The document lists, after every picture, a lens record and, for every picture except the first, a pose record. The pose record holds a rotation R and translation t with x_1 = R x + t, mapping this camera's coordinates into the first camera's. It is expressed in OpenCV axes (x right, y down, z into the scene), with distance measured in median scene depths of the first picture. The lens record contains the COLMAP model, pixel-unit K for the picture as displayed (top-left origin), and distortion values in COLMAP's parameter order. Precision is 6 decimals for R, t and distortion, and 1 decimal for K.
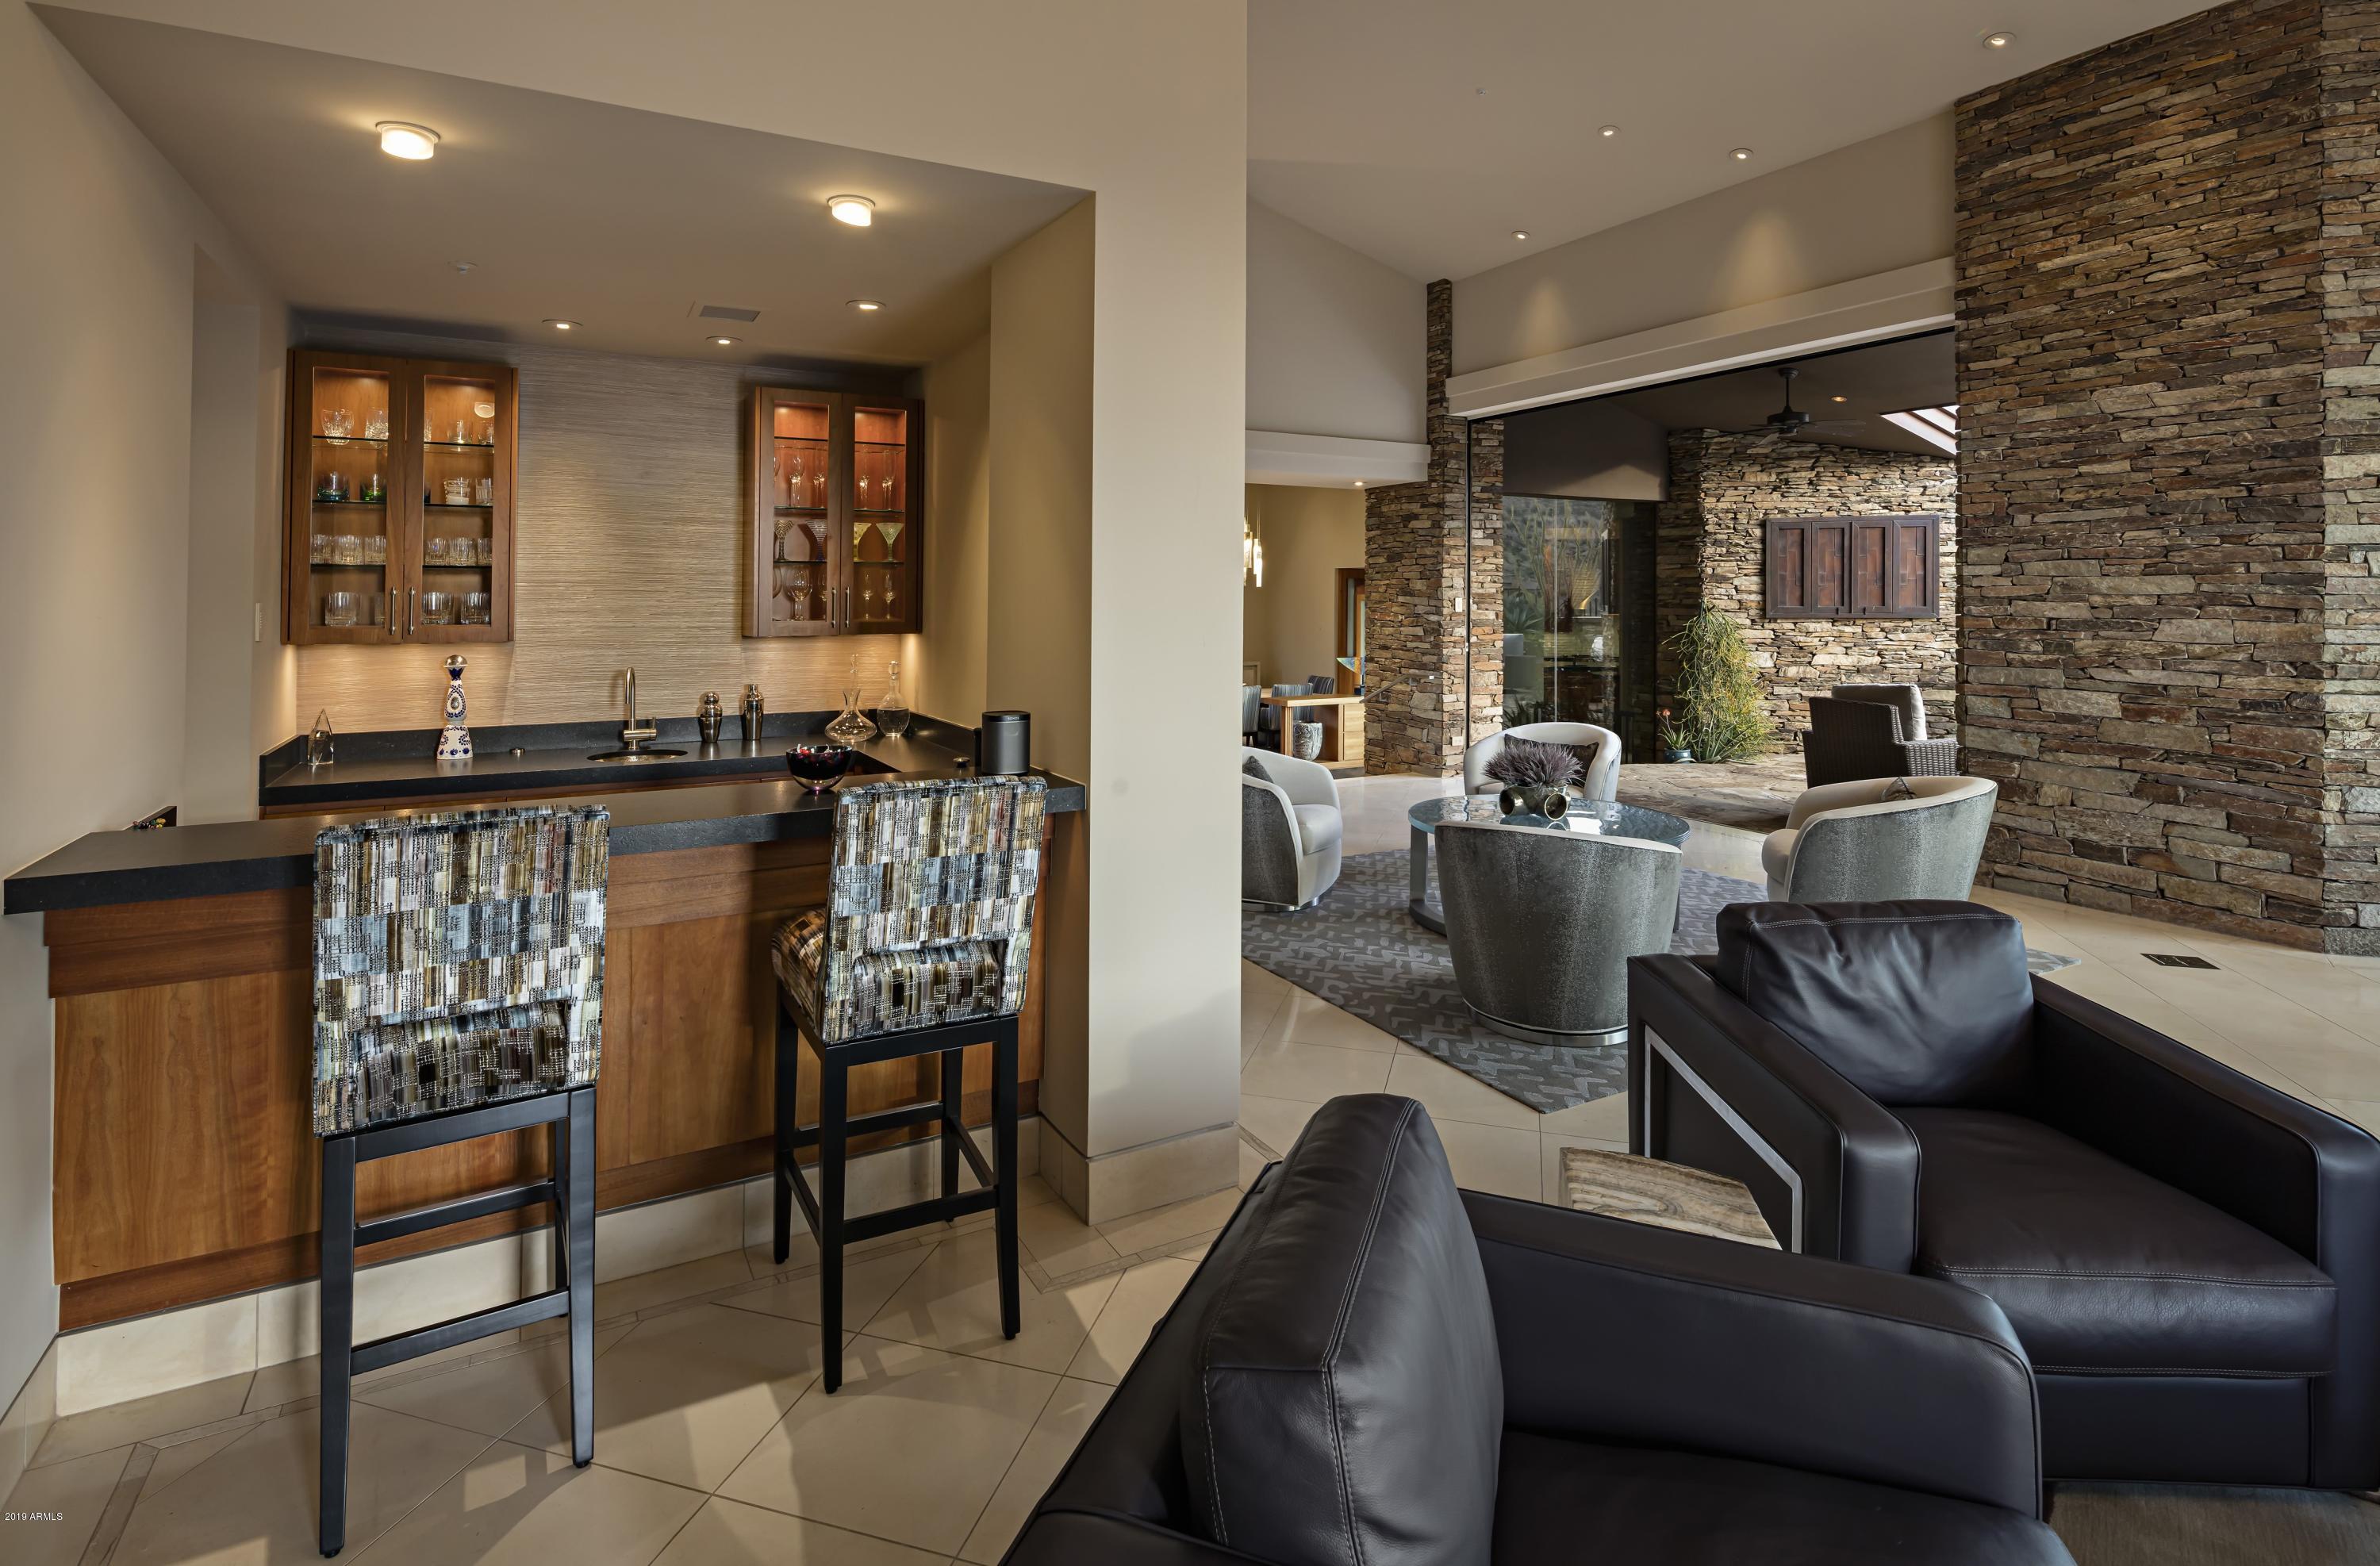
lens RADIAL K [[1140.3, 0, 1190.0], [0, 1140.3, 783.0], [0, 0, 1]] dist [0.001828, 0.000755]
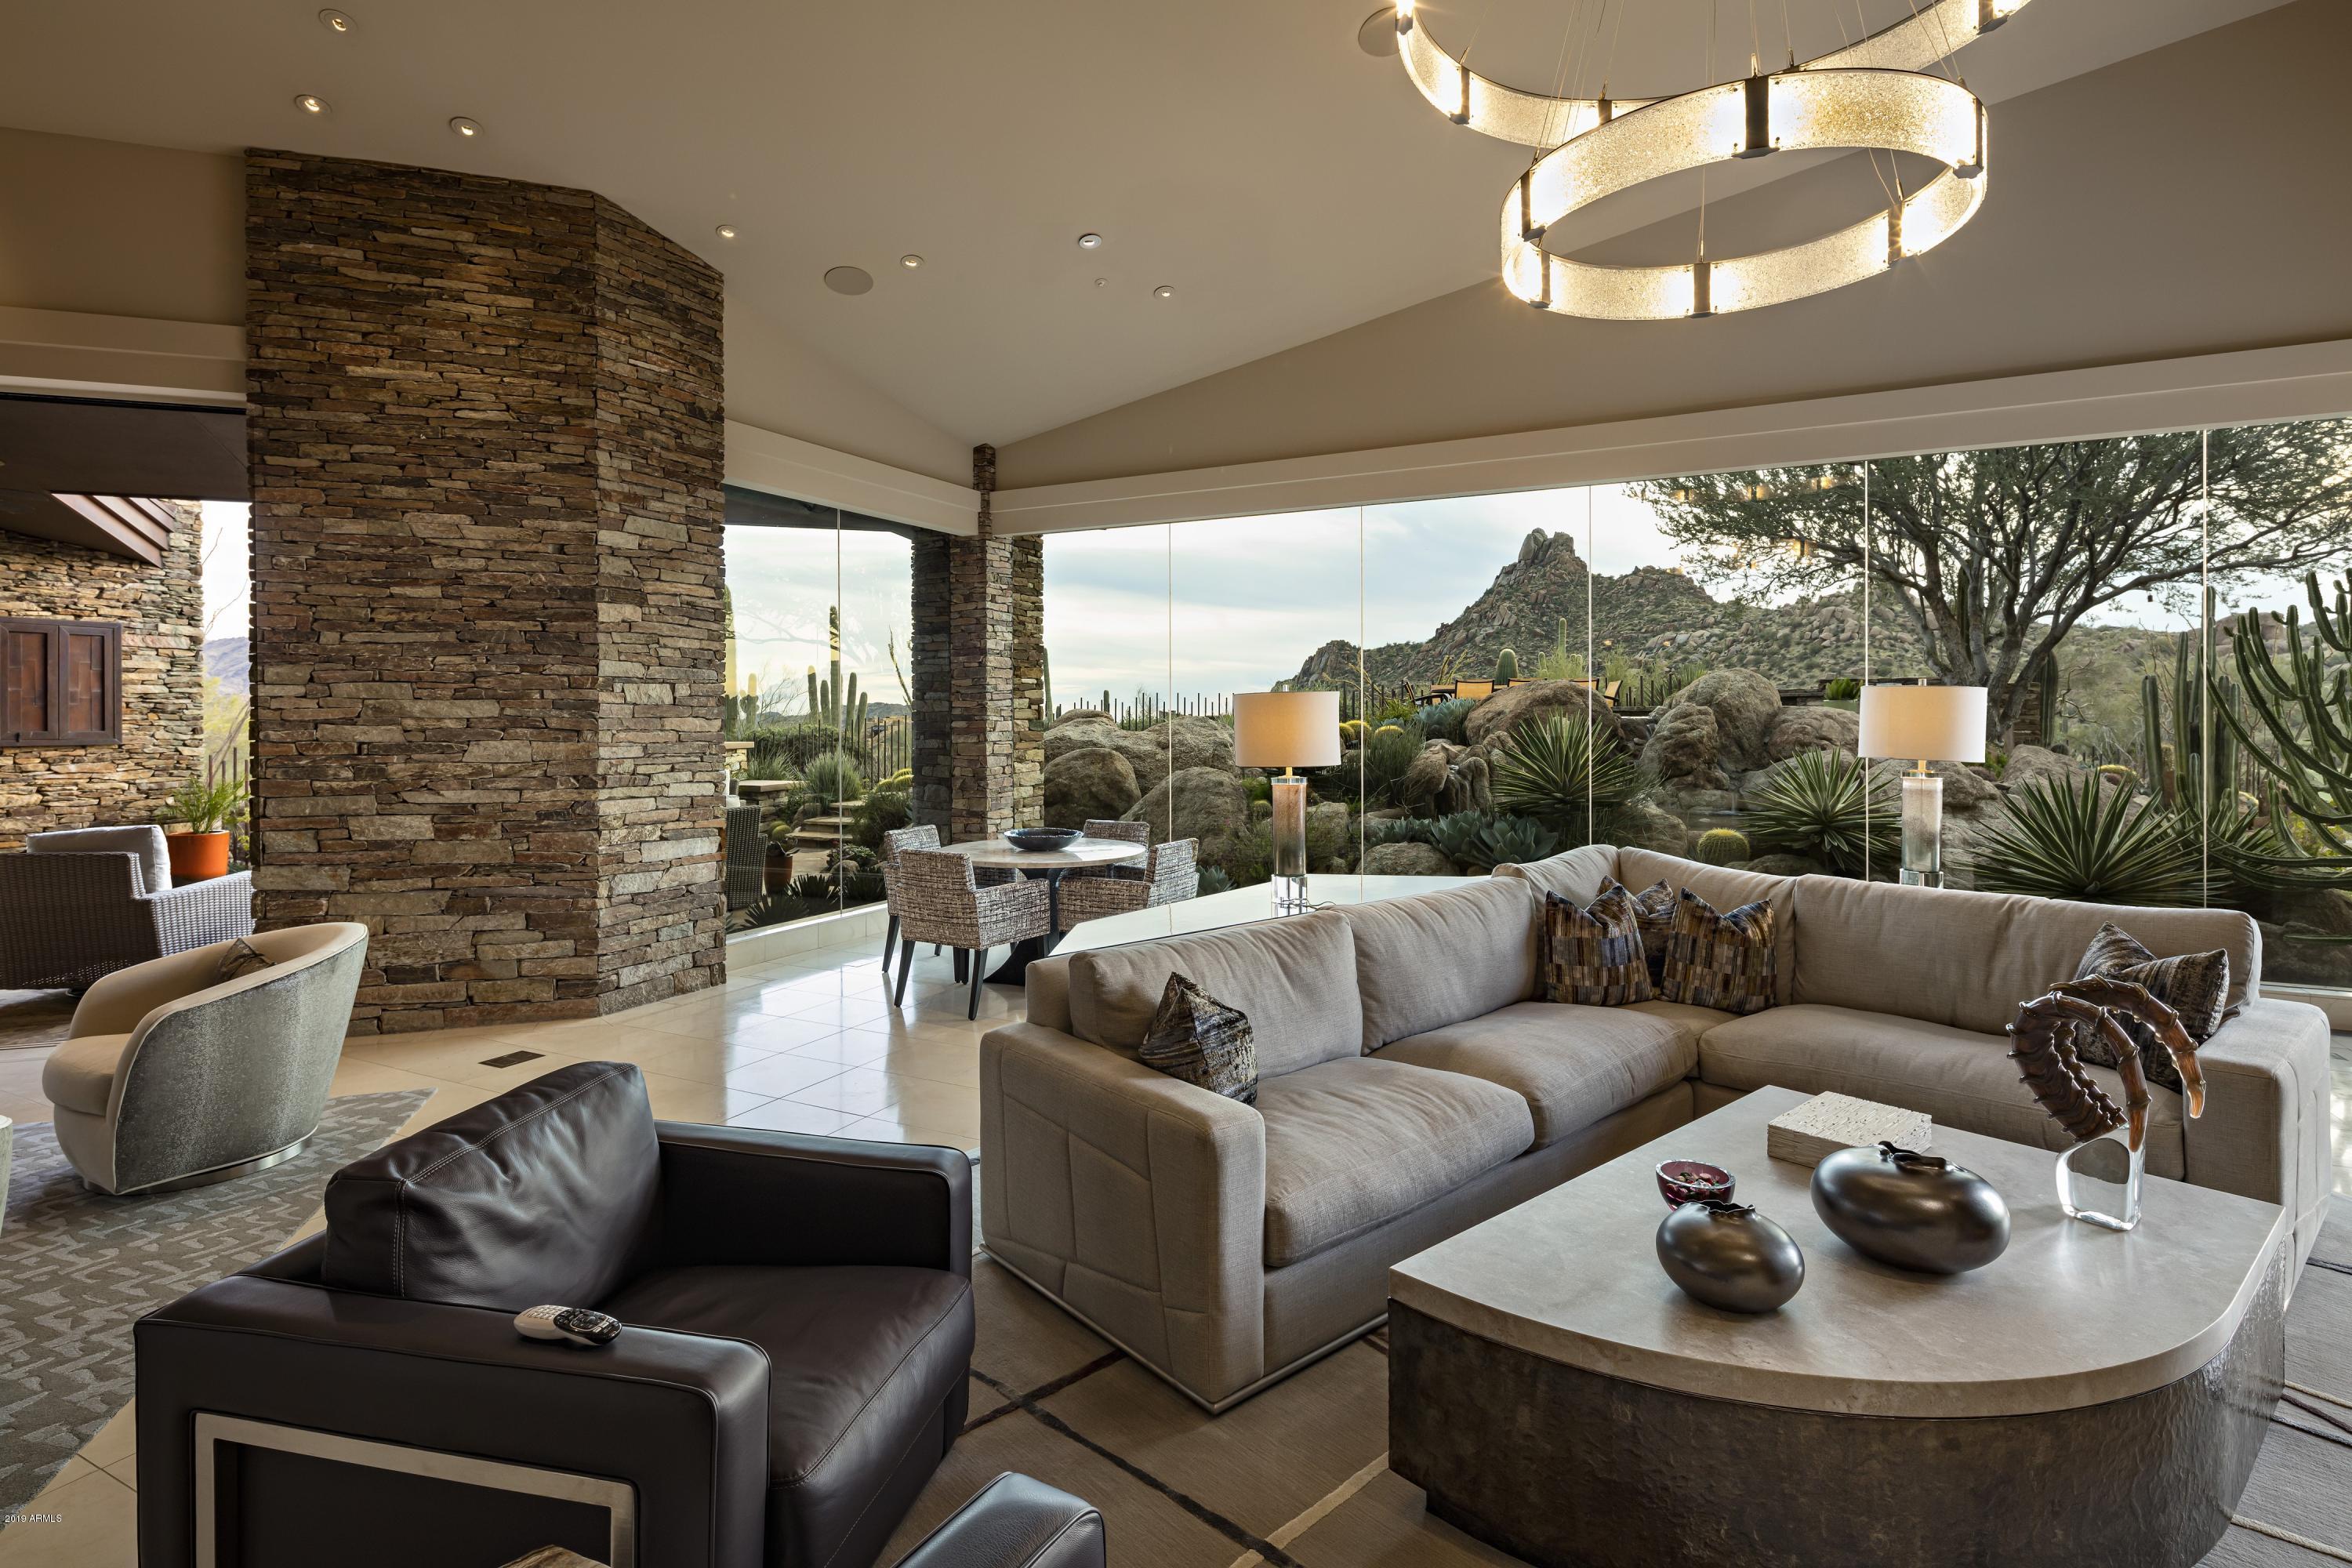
lens RADIAL K [[1139.7, 0, 1176.0], [0, 1139.7, 784.0], [0, 0, 1]] dist [-0.001365, -0.000865]
pose [[0.190400, -0.057825, 0.980002, -0.048285], [0.159098, 0.986885, 0.027321, -0.033102], [-0.968729, 0.150715, 0.197103, 0.190016]]
